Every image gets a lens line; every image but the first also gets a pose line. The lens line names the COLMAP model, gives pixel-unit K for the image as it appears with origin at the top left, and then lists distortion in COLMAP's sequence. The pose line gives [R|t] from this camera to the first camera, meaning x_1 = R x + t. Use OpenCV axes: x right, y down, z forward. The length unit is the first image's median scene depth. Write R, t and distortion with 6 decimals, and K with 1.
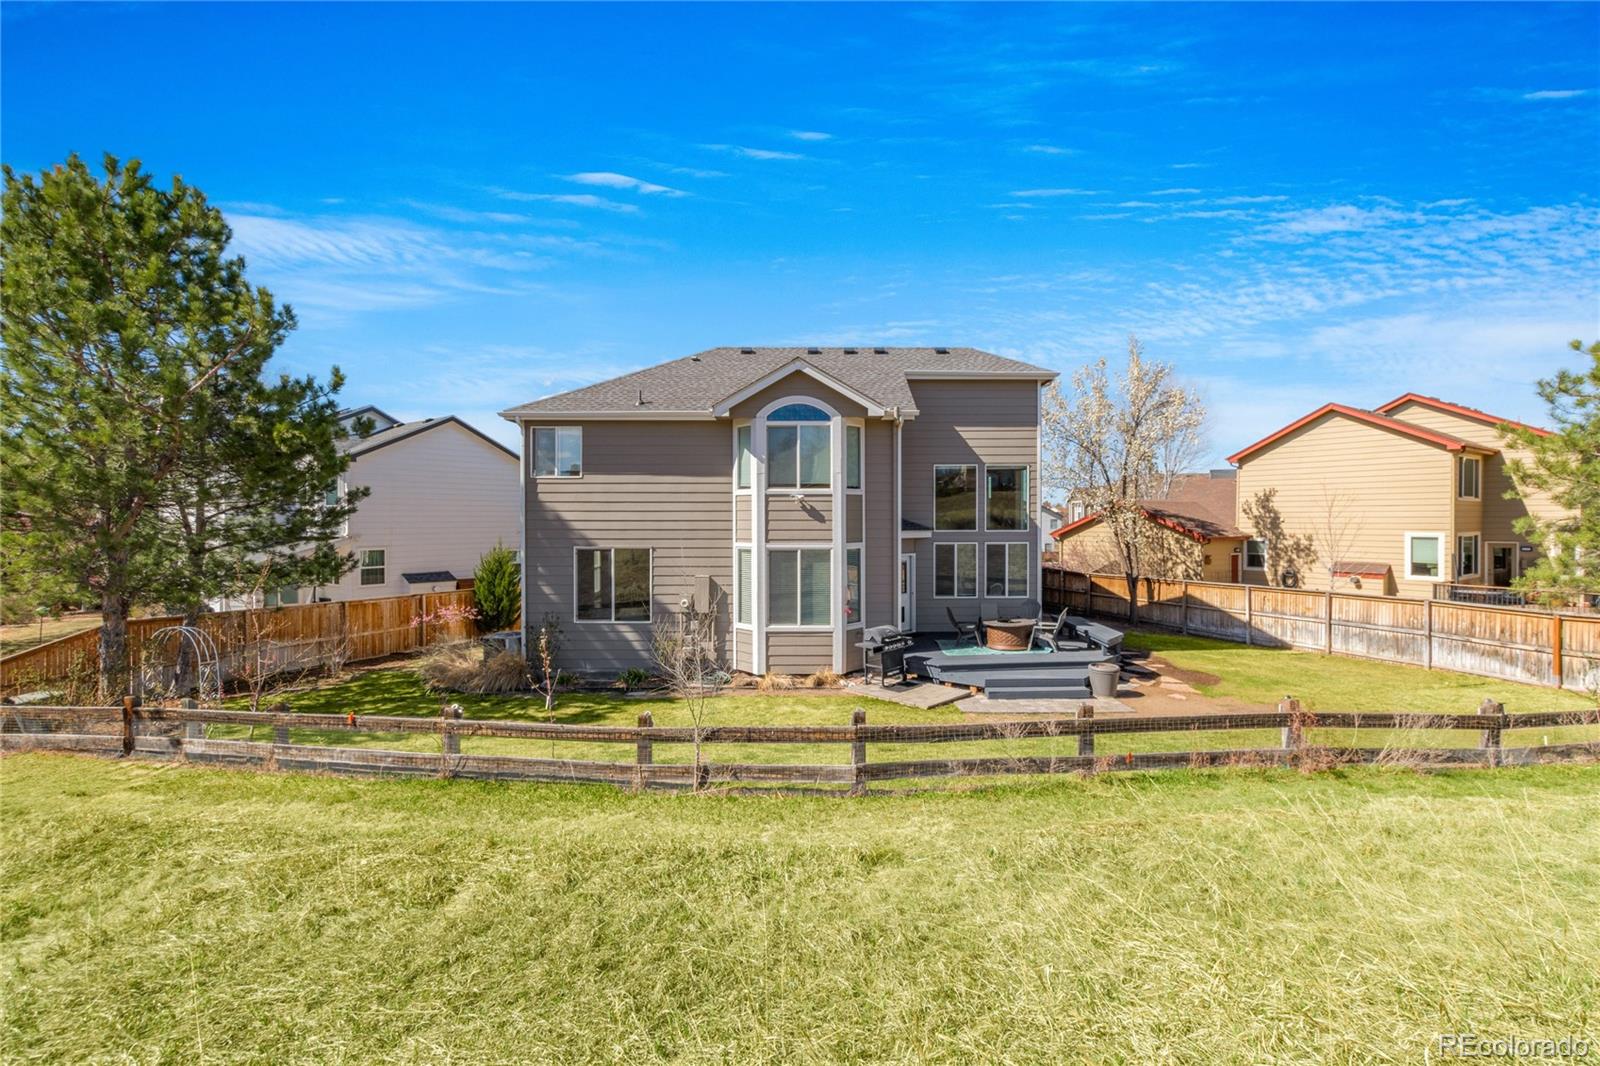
lens RADIAL K [[707.8, 0, 800.0], [0, 707.8, 514.7], [0, 0, 1]] dist [-0.019017, -0.000038]
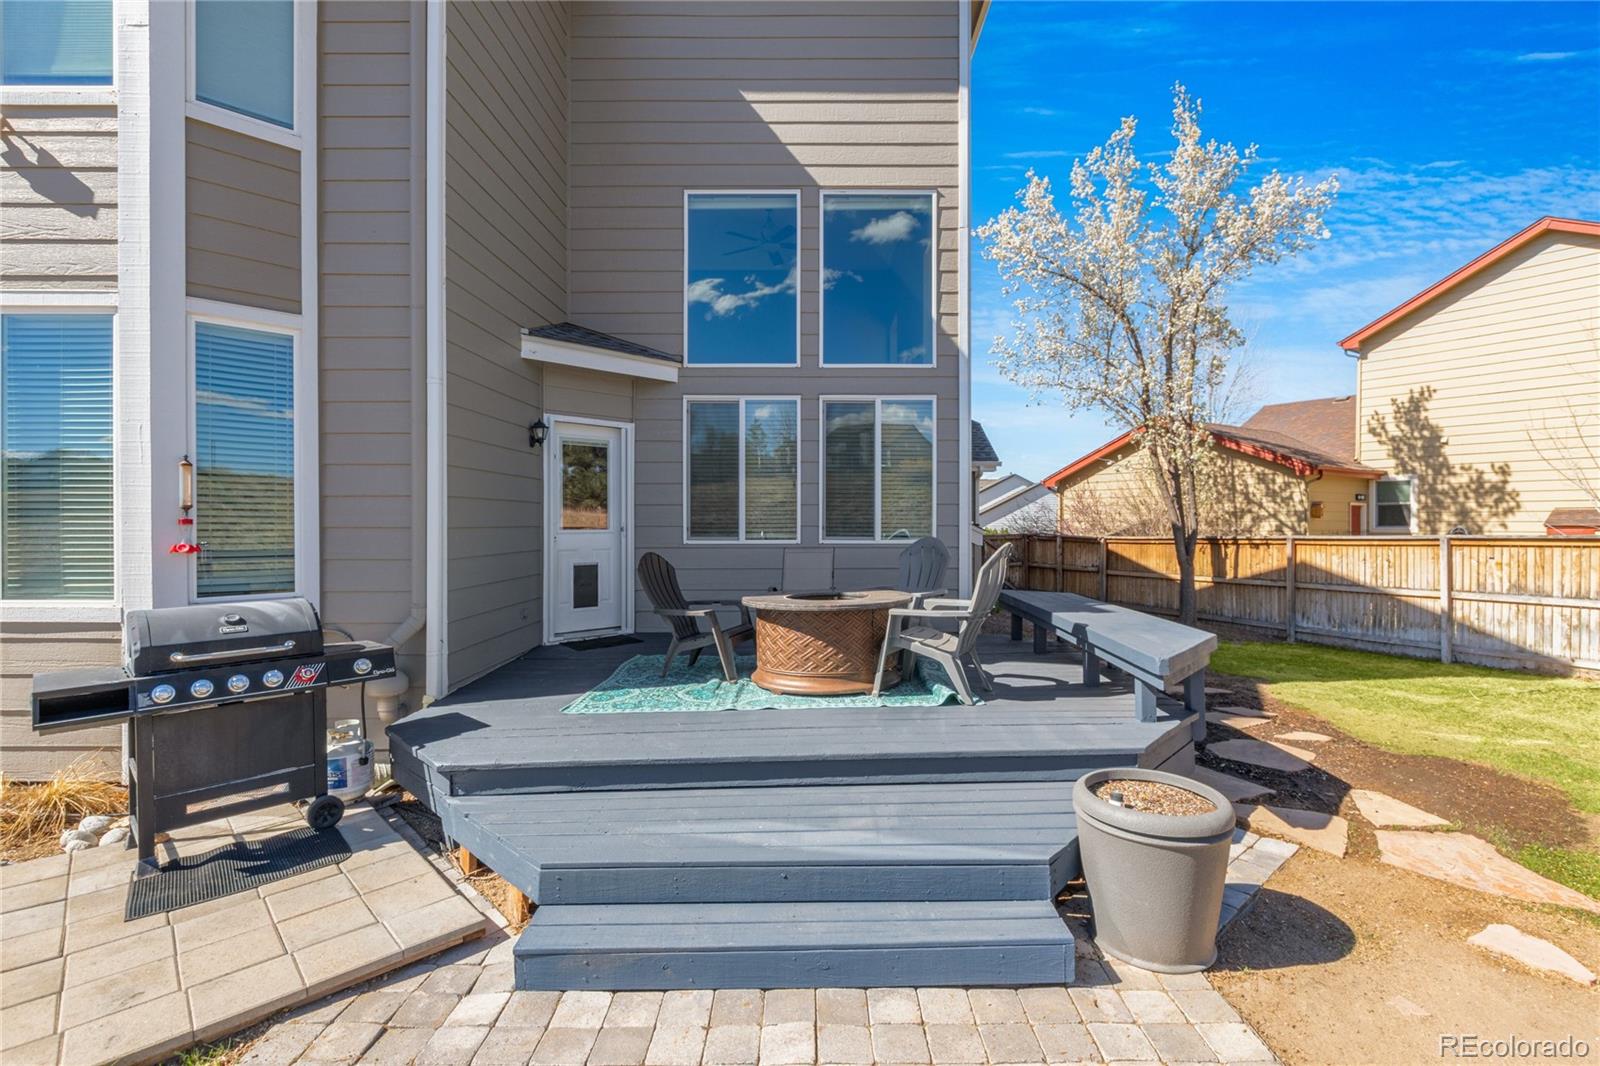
lens RADIAL K [[725.7, 0, 817.6], [0, 725.7, 520.7], [0, 0, 1]] dist [-0.015143, -0.000414]
pose [[0.999991, 0.001136, 0.004180, 0.192245], [-0.001124, 0.999995, -0.002848, 0.079409], [-0.004184, 0.002844, 0.999987, 0.455957]]
